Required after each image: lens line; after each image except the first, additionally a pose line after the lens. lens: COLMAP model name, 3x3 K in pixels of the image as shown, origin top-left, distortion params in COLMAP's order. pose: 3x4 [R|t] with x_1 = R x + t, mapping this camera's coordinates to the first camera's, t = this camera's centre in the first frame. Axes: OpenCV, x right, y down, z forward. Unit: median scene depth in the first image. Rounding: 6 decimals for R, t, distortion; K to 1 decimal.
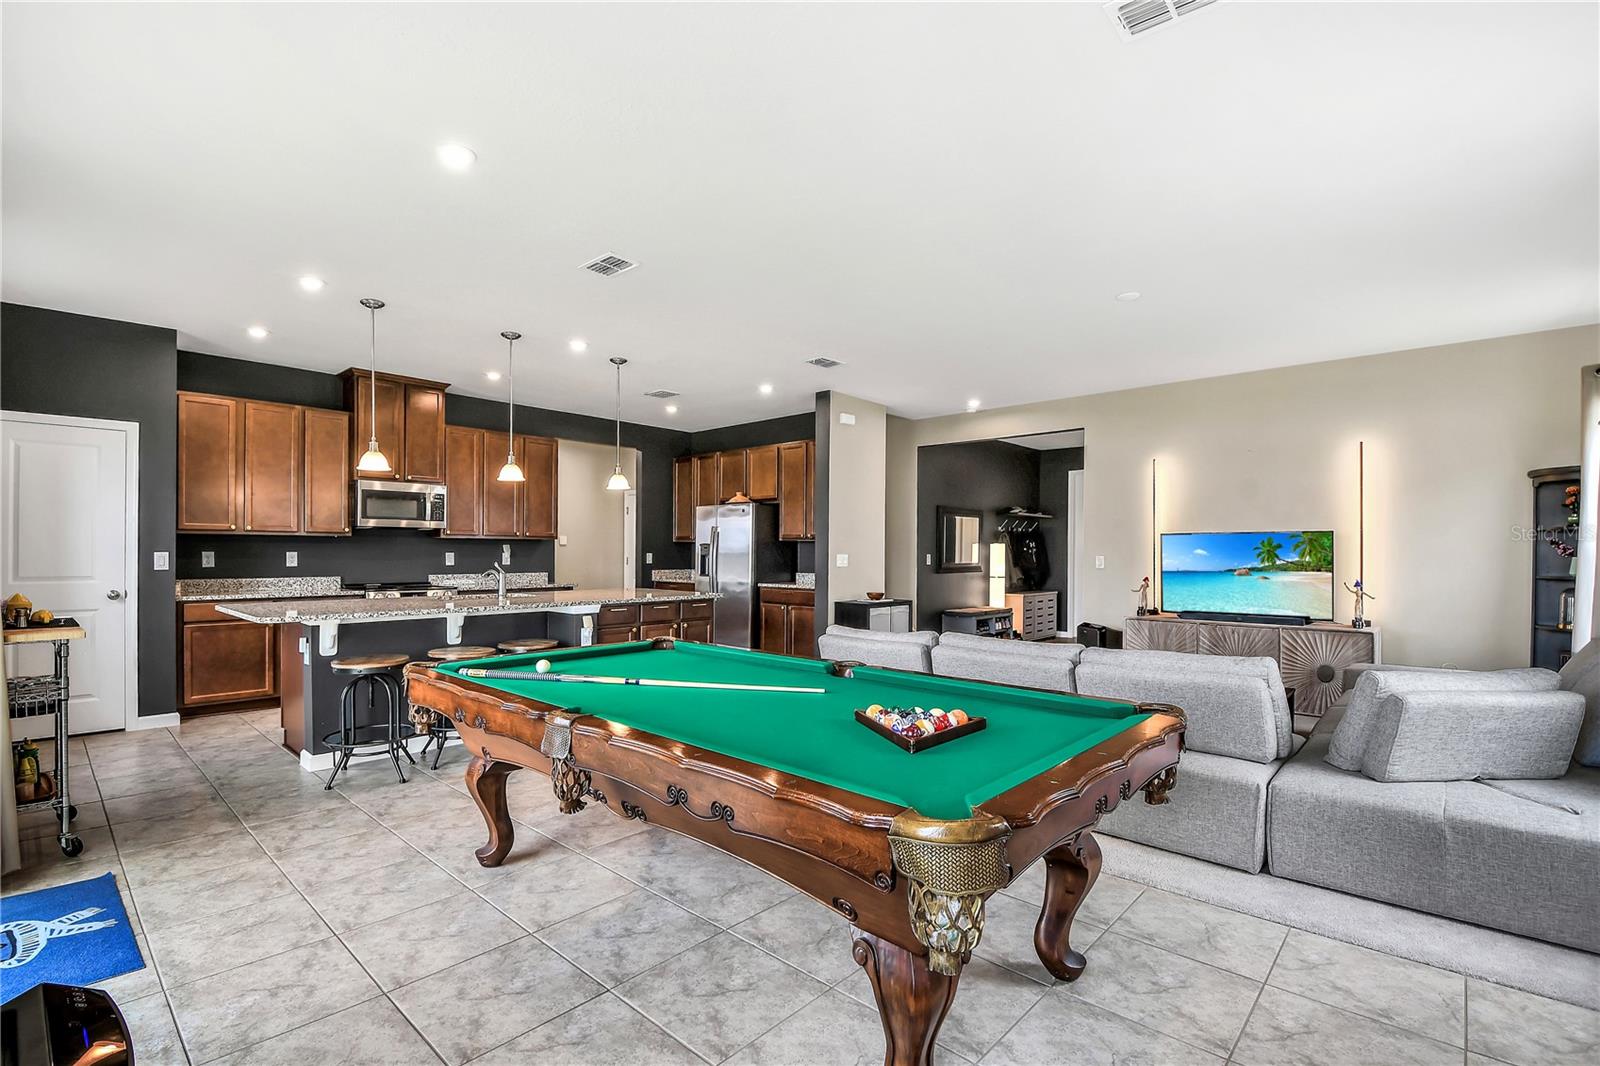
lens RADIAL K [[713.8, 0, 770.1], [0, 713.8, 556.9], [0, 0, 1]] dist [-0.005155, -0.014599]
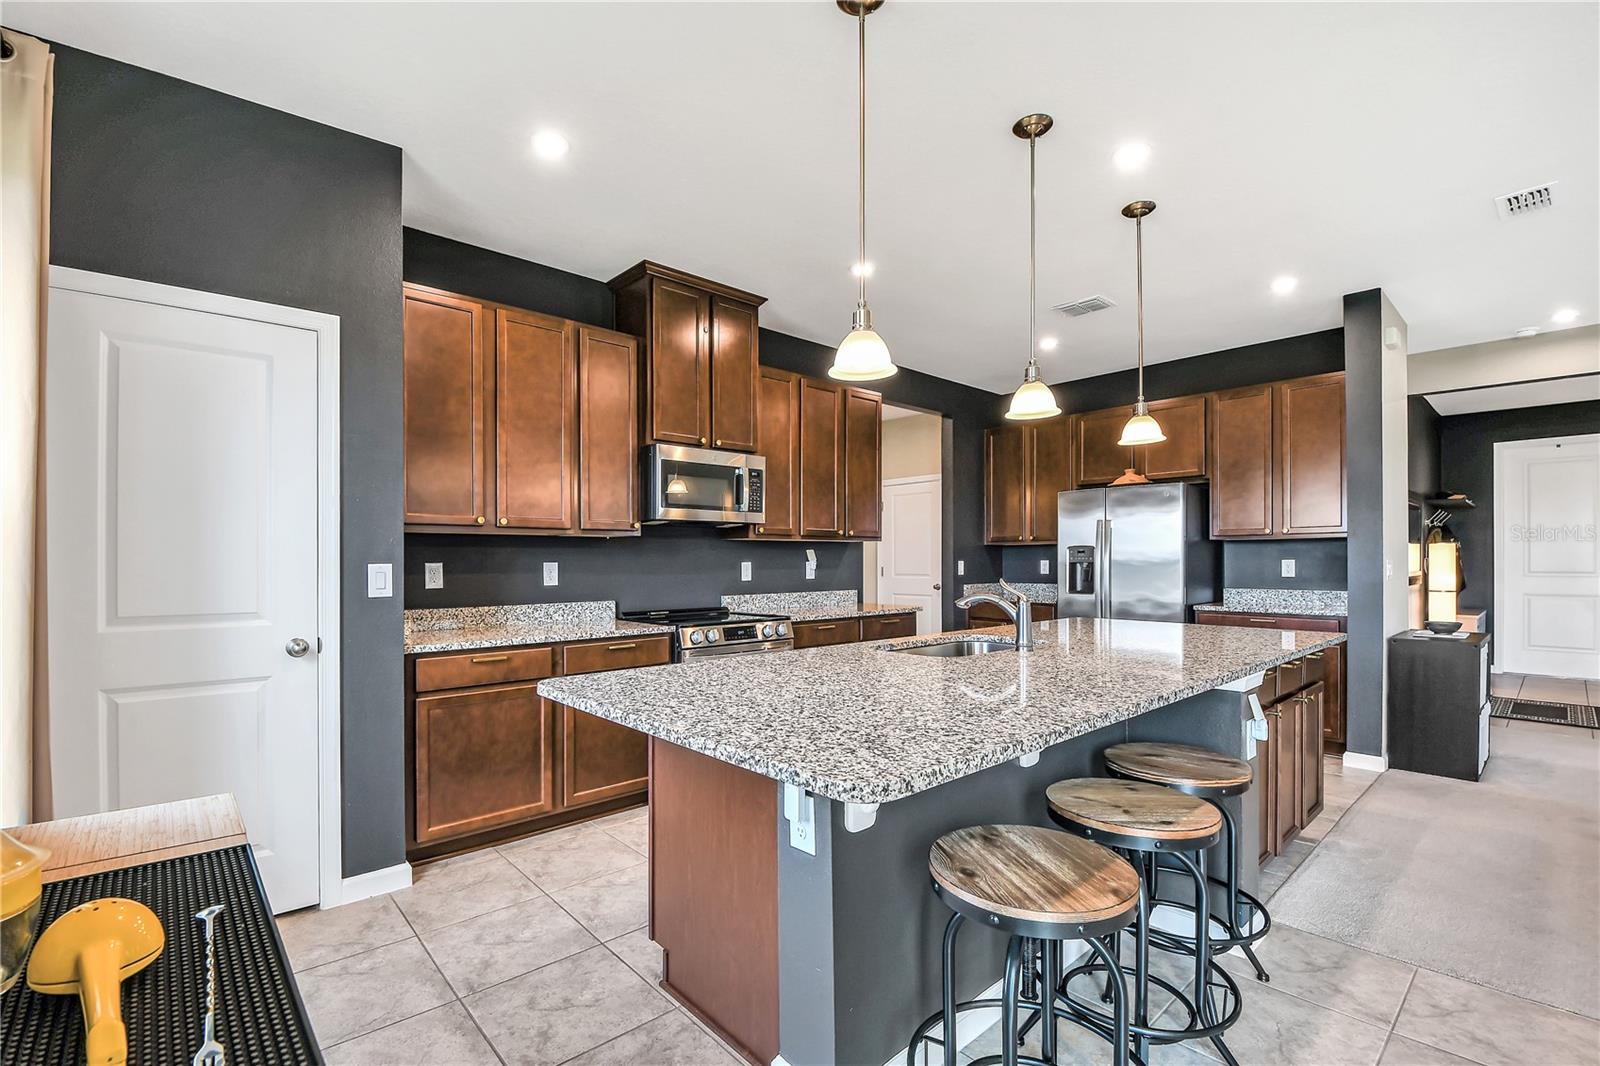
lens RADIAL K [[721.3, 0, 777.5], [0, 721.3, 557.9], [0, 0, 1]] dist [0.013135, -0.015084]
pose [[0.996712, -0.007966, -0.080628, -0.406458], [0.007170, 0.999923, -0.010166, -0.002906], [0.080702, 0.009554, 0.996692, 0.372469]]
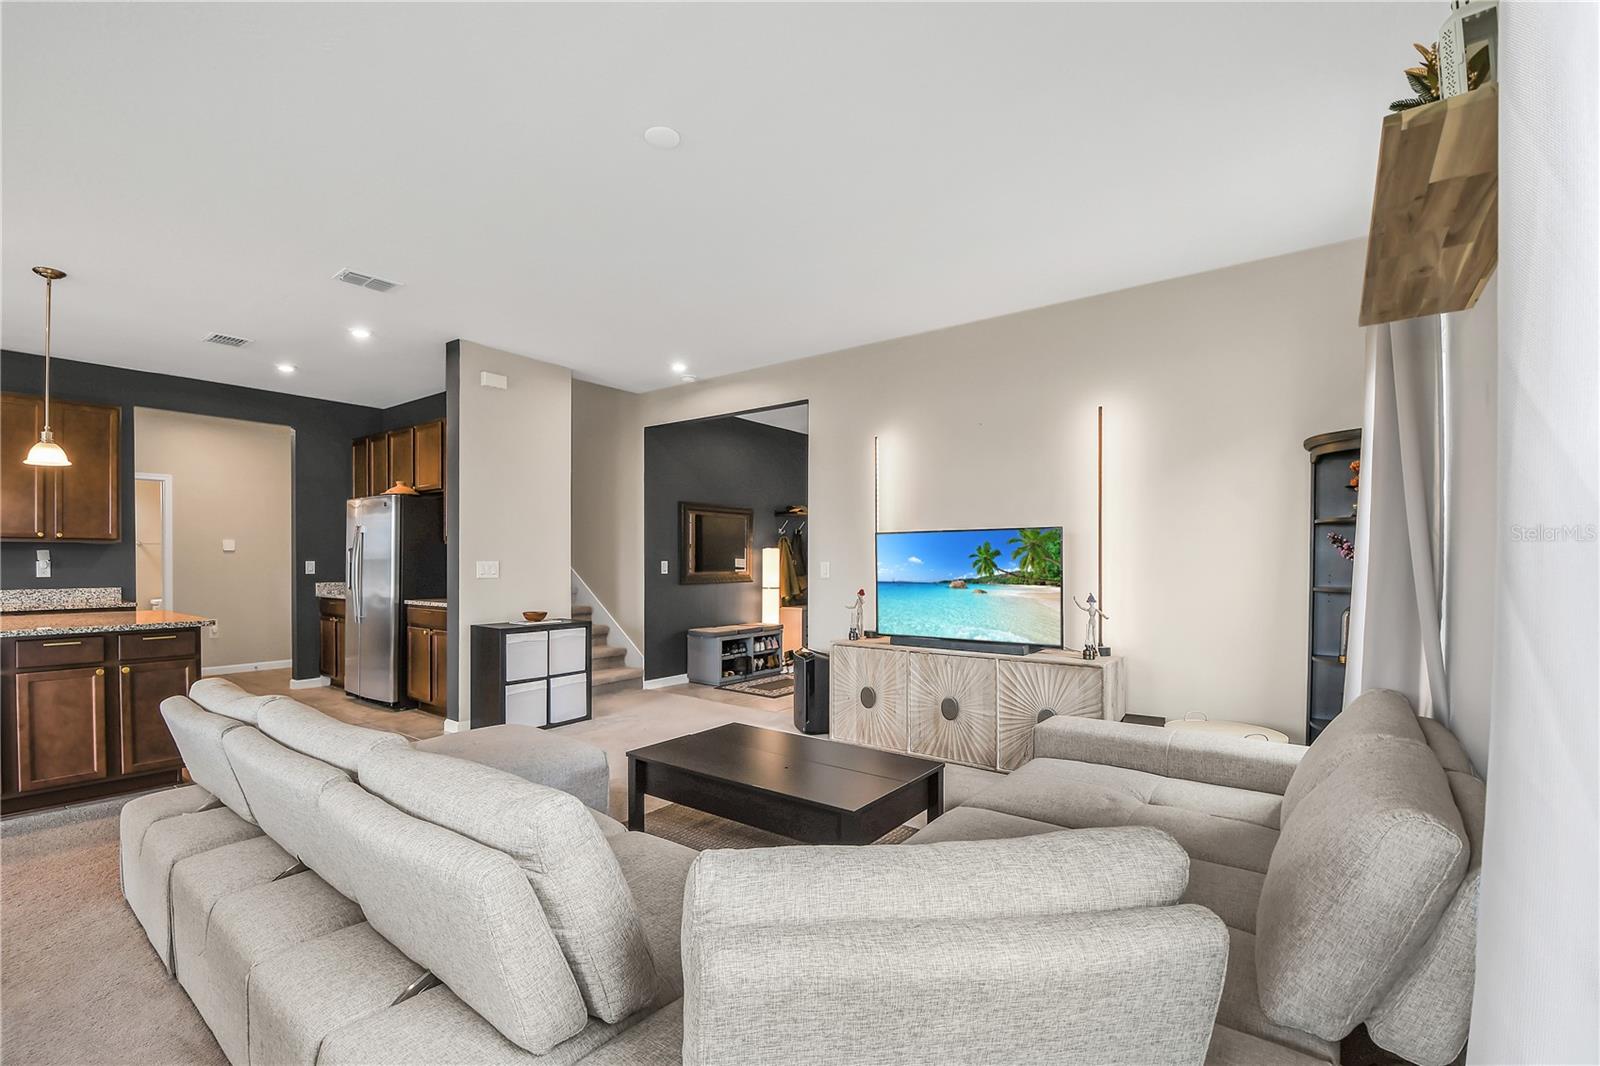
lens RADIAL K [[709.1, 0, 769.2], [0, 709.1, 561.5], [0, 0, 1]] dist [0.003202, -0.013977]
pose [[0.994688, -0.003746, 0.102867, 0.346730], [0.004141, 0.999985, -0.003632, 0.000370], [-0.102852, 0.004039, 0.994689, 0.247359]]
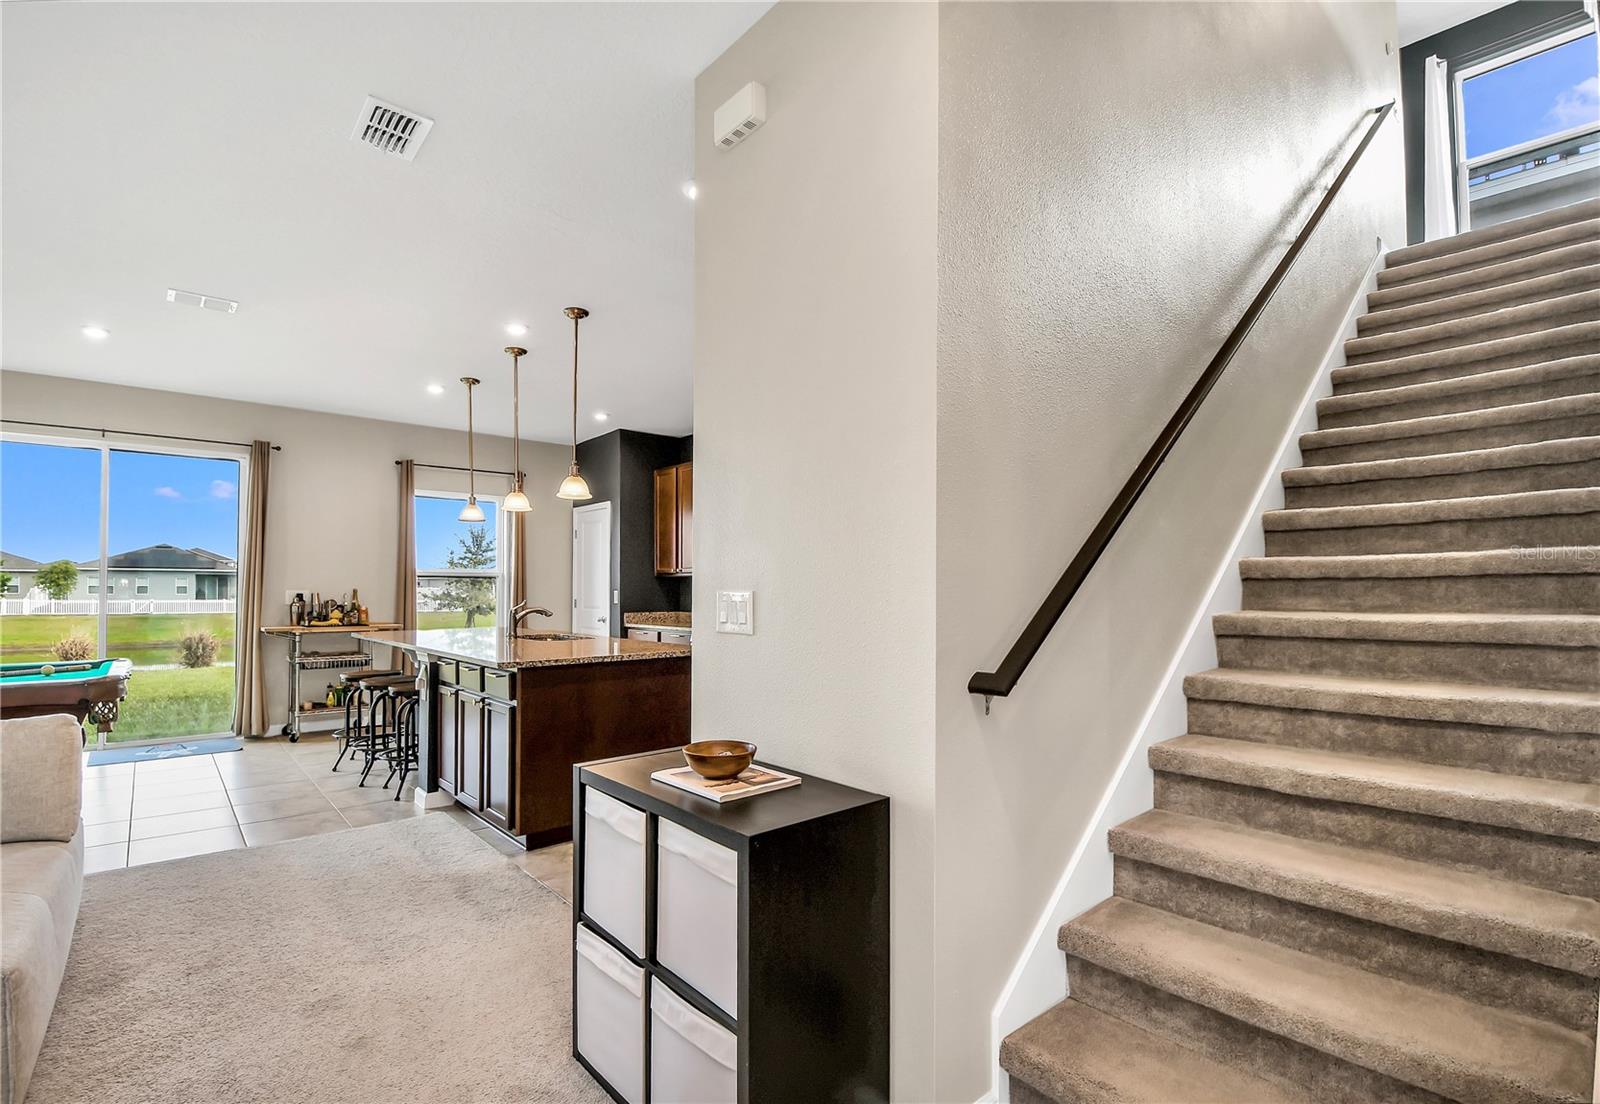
lens RADIAL K [[743.4, 0, 801.0], [0, 743.4, 584.2], [0, 0, 1]] dist [0.000975, -0.000772]
pose [[-0.077620, -0.013728, -0.996888, 0.445487], [-0.008487, 0.999878, -0.013108, -0.002642], [0.996947, 0.007443, -0.077727, 1.148541]]
